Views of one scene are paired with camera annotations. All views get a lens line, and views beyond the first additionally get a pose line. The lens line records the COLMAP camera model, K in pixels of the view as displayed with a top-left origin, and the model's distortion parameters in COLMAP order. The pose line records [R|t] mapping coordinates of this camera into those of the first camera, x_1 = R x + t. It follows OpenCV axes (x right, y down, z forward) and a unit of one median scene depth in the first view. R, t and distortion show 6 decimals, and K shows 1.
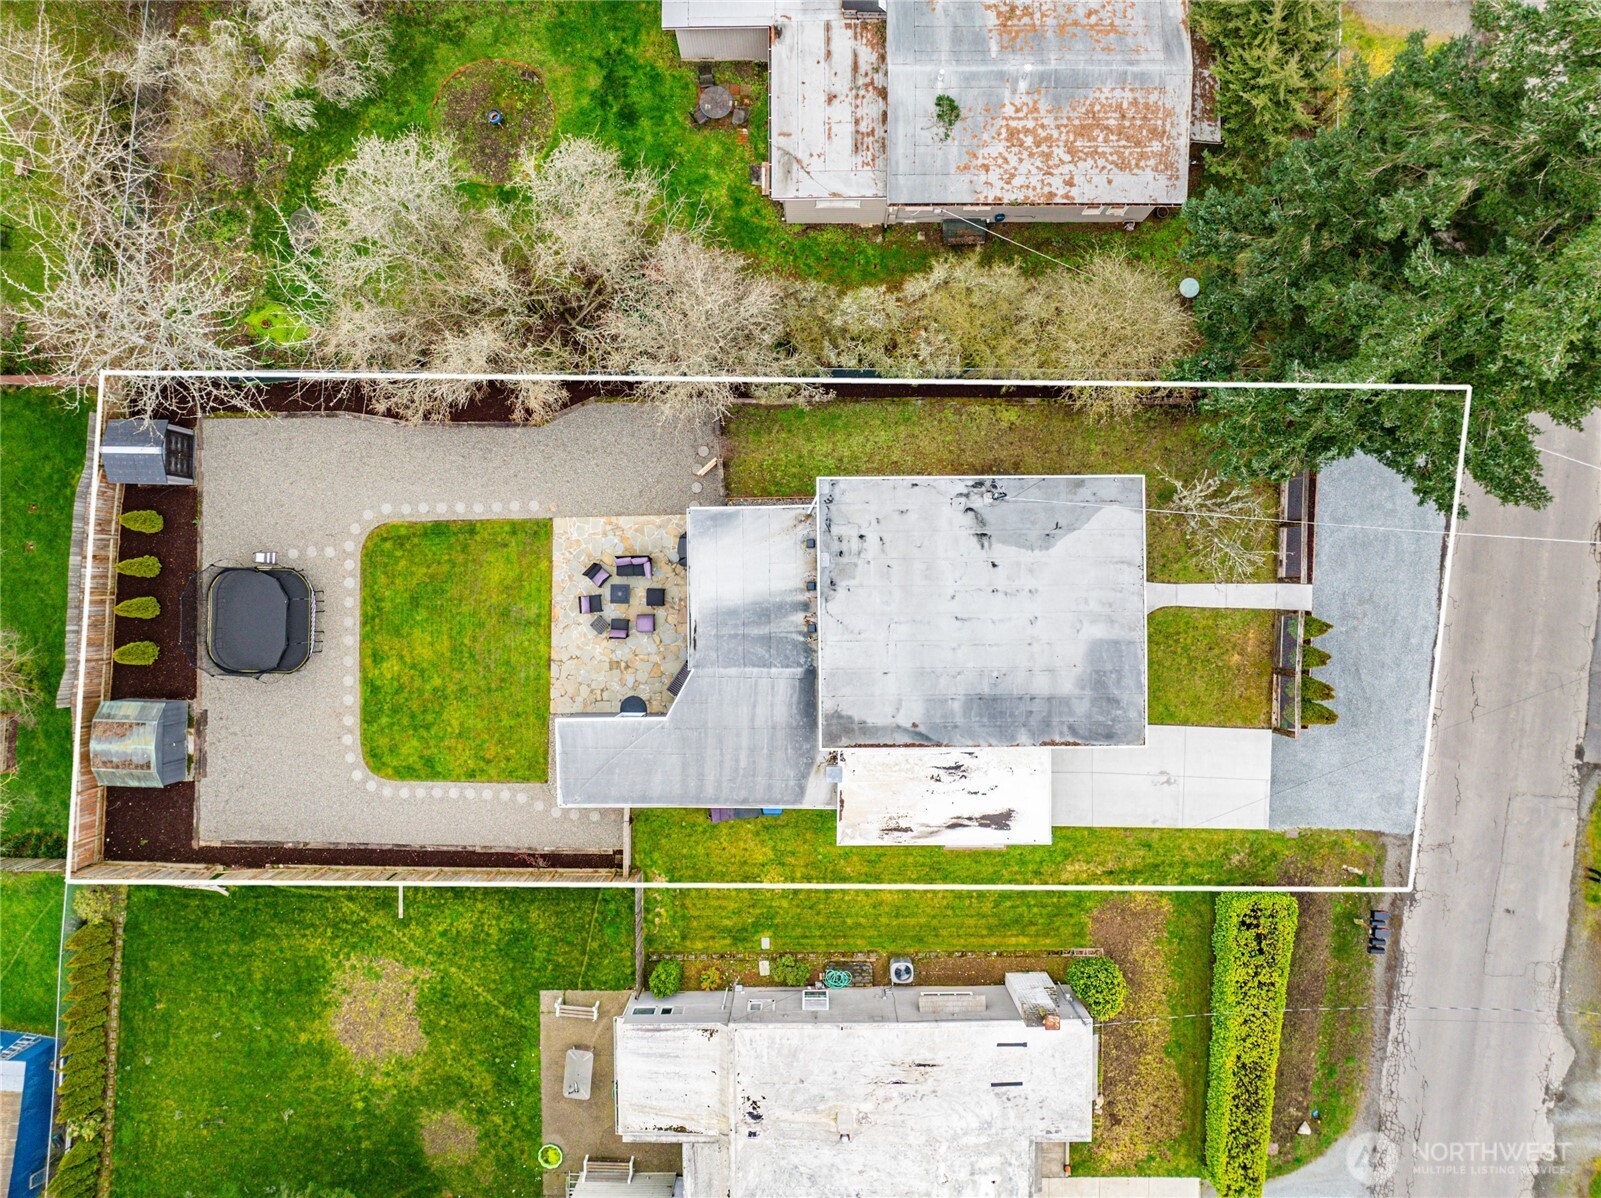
lens RADIAL K [[1116.4, 0, 799.4], [0, 1116.4, 606.4], [0, 0, 1]] dist [-0.030444, -0.004021]
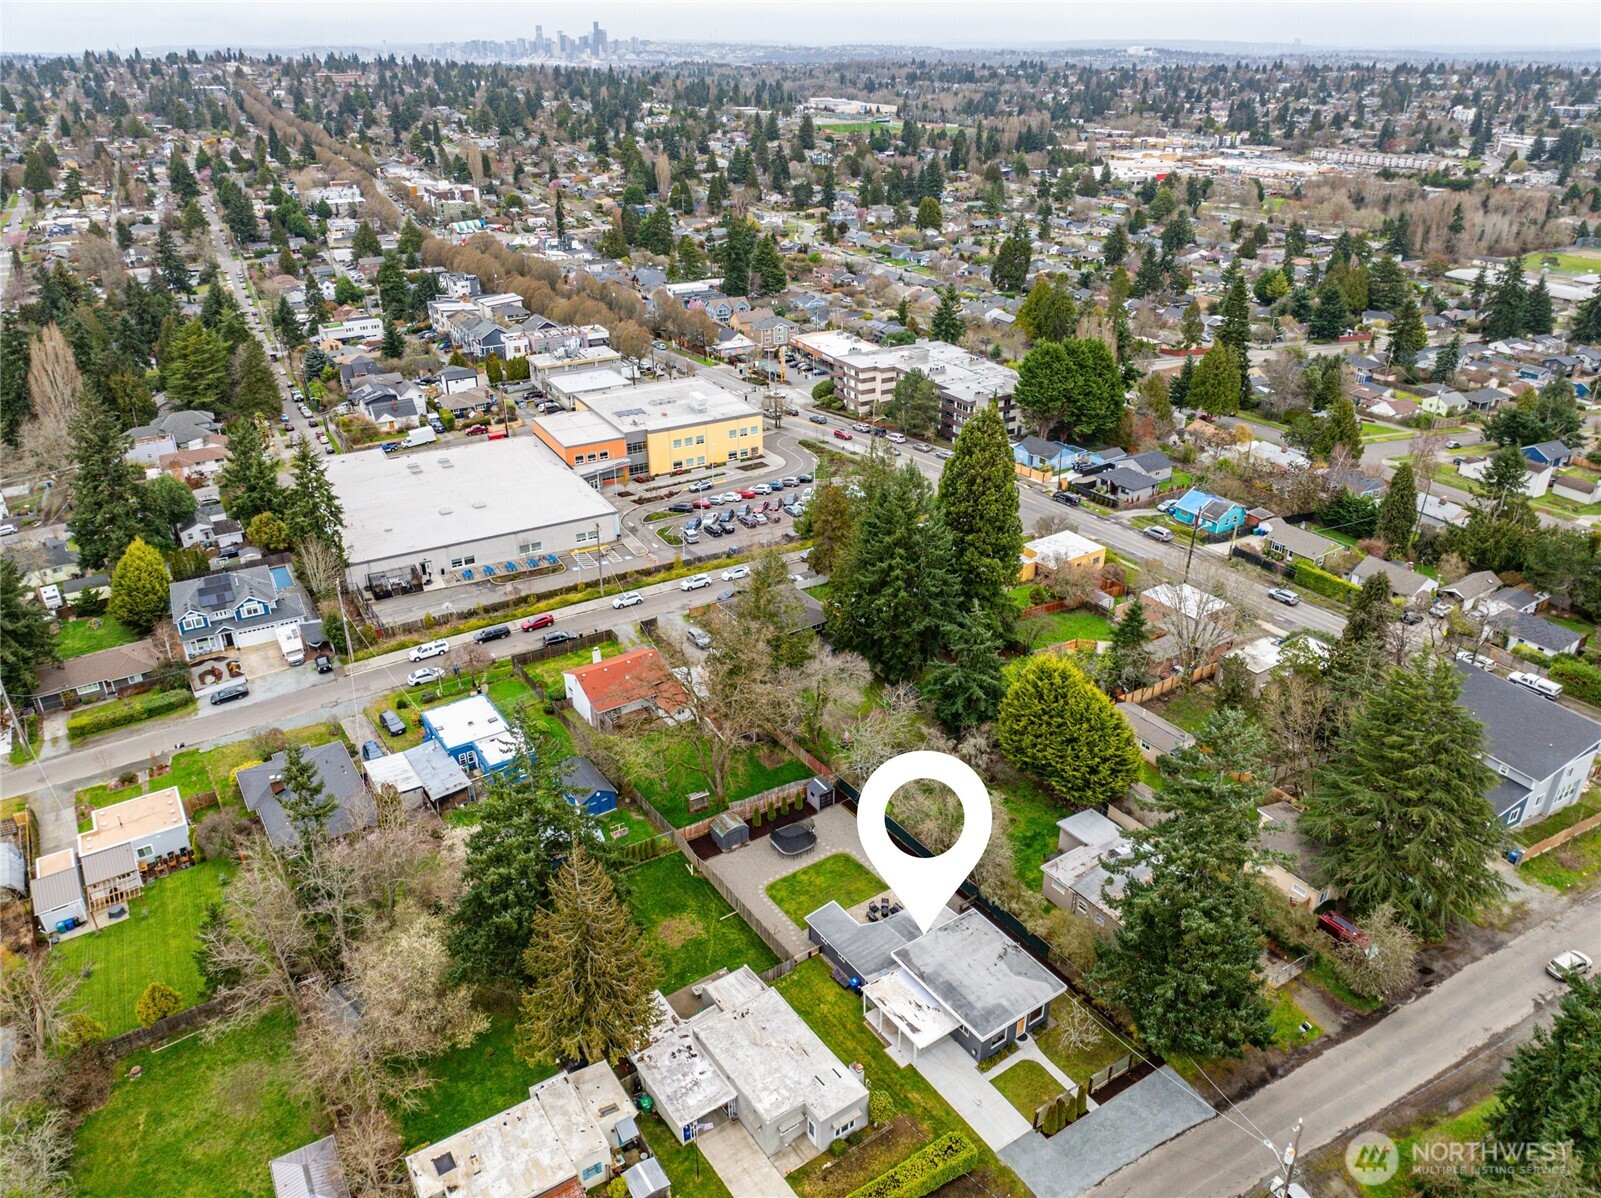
lens RADIAL K [[1127.9, 0, 800.5], [0, 1127.9, 599.0], [0, 0, 1]] dist [-0.035355, -0.001677]
pose [[0.564695, 0.375310, -0.735025, 1.303582], [-0.825215, 0.244010, -0.509391, 1.241993], [-0.011826, 0.894204, 0.447503, -0.729714]]
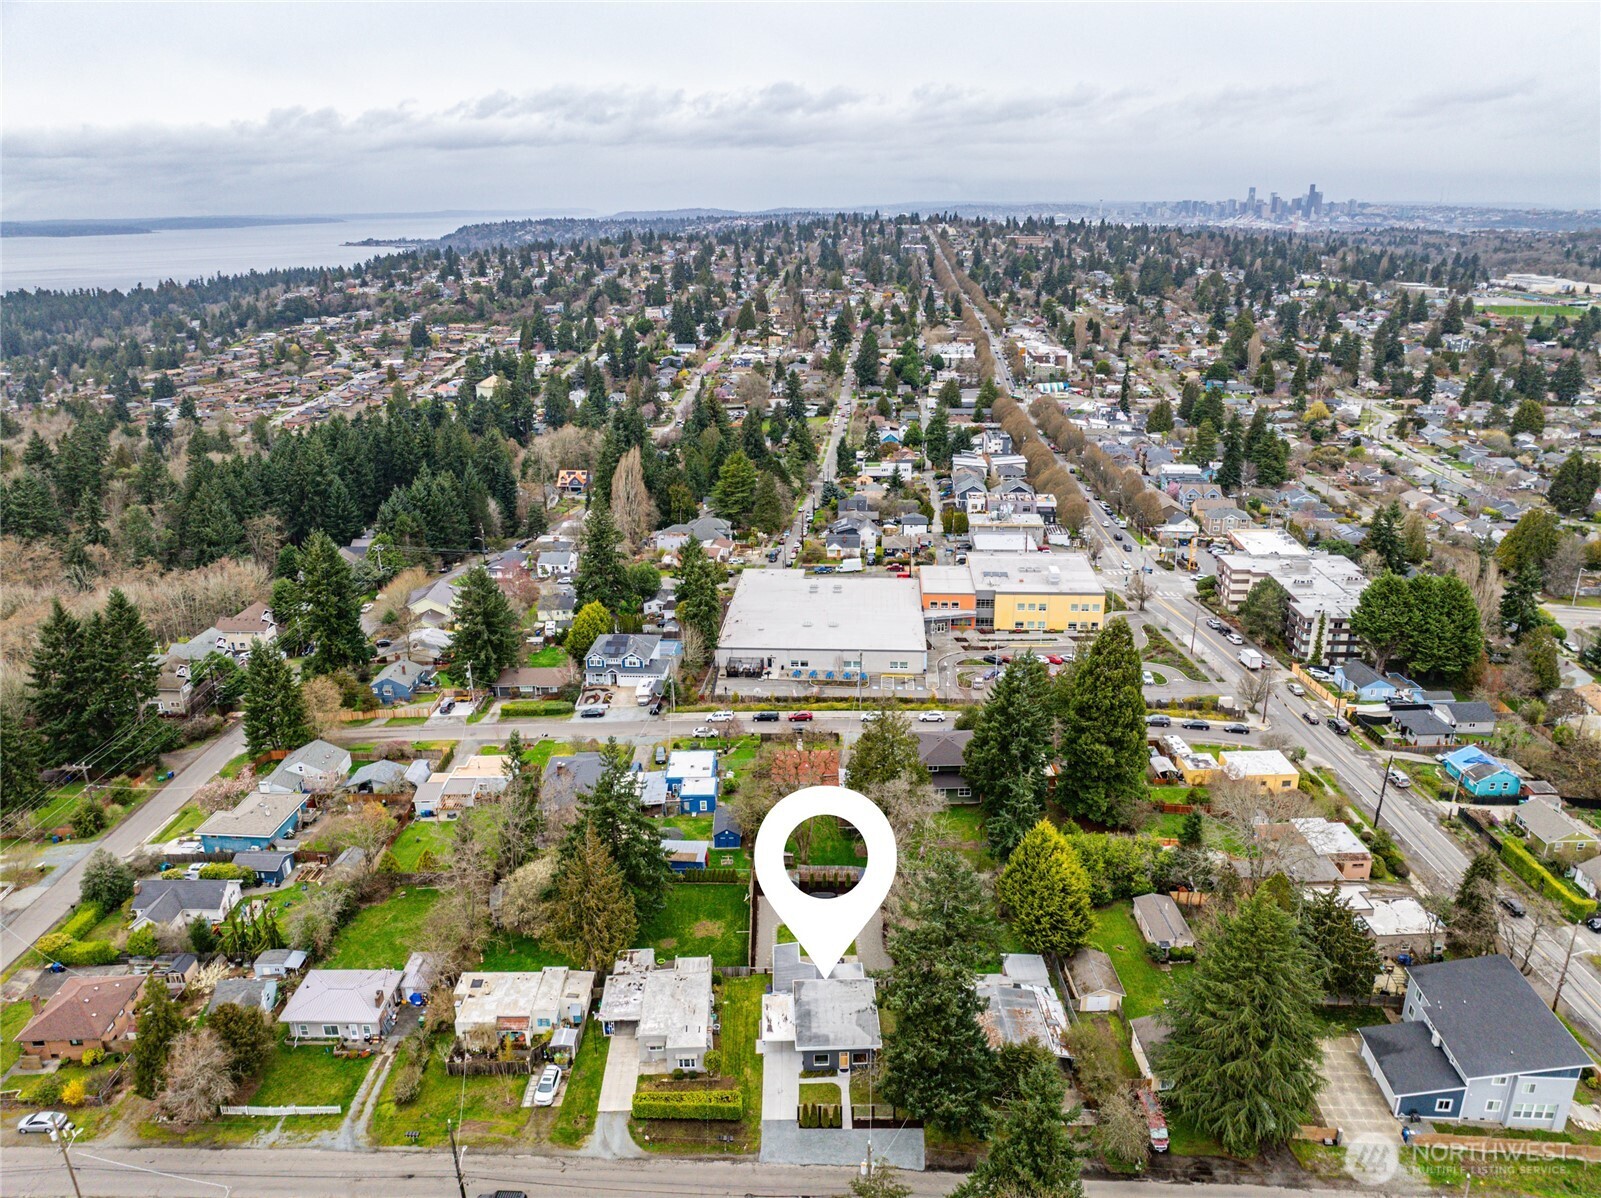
lens RADIAL K [[1127.9, 0, 800.5], [0, 1127.9, 599.0], [0, 0, 1]] dist [-0.035355, -0.001677]
pose [[0.022806, 0.339348, -0.940385, 2.595297], [-0.999740, 0.008066, -0.021335, 0.154818], [0.000345, 0.940626, 0.339443, -1.149161]]
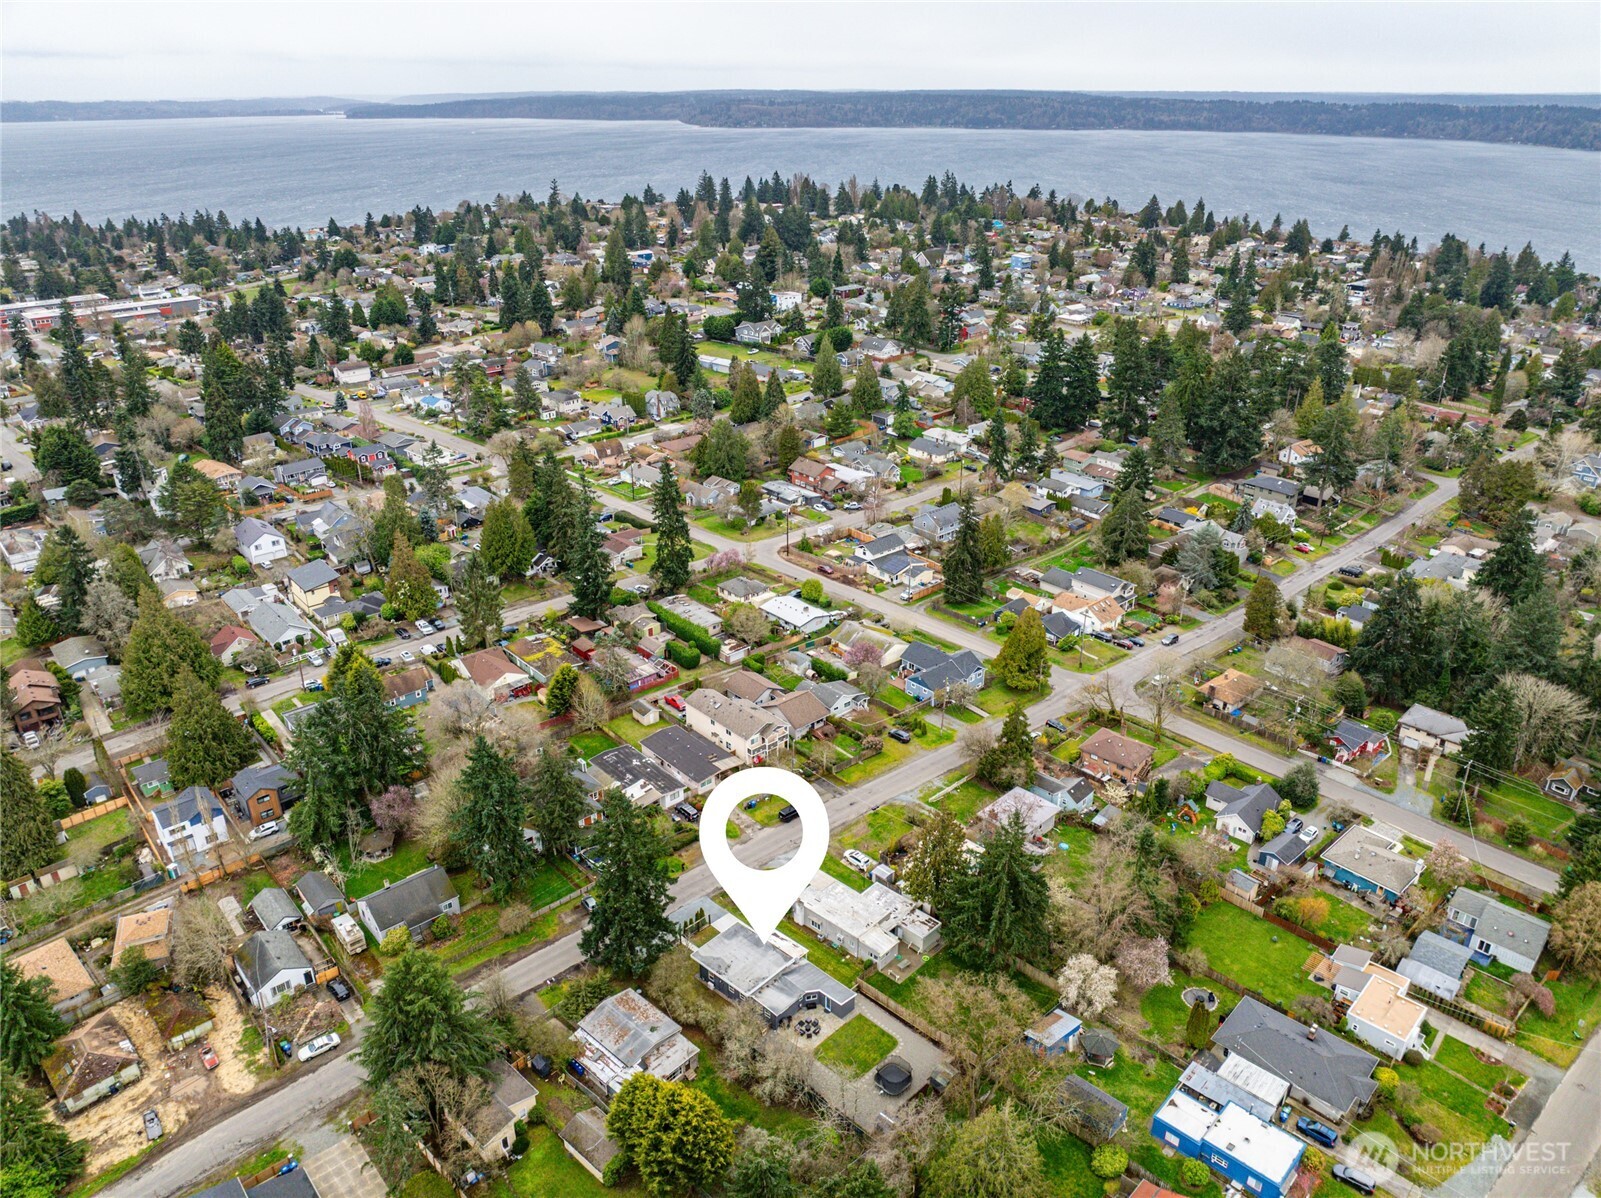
lens RADIAL K [[1105.1, 0, 802.0], [0, 1105.1, 639.9], [0, 0, 1]] dist [-0.031213, 0.004520]
pose [[-0.733570, -0.300932, 0.609357, -1.907094], [0.679457, -0.344047, 0.648051, -1.865470], [0.014628, 0.889422, 0.456852, -1.689733]]
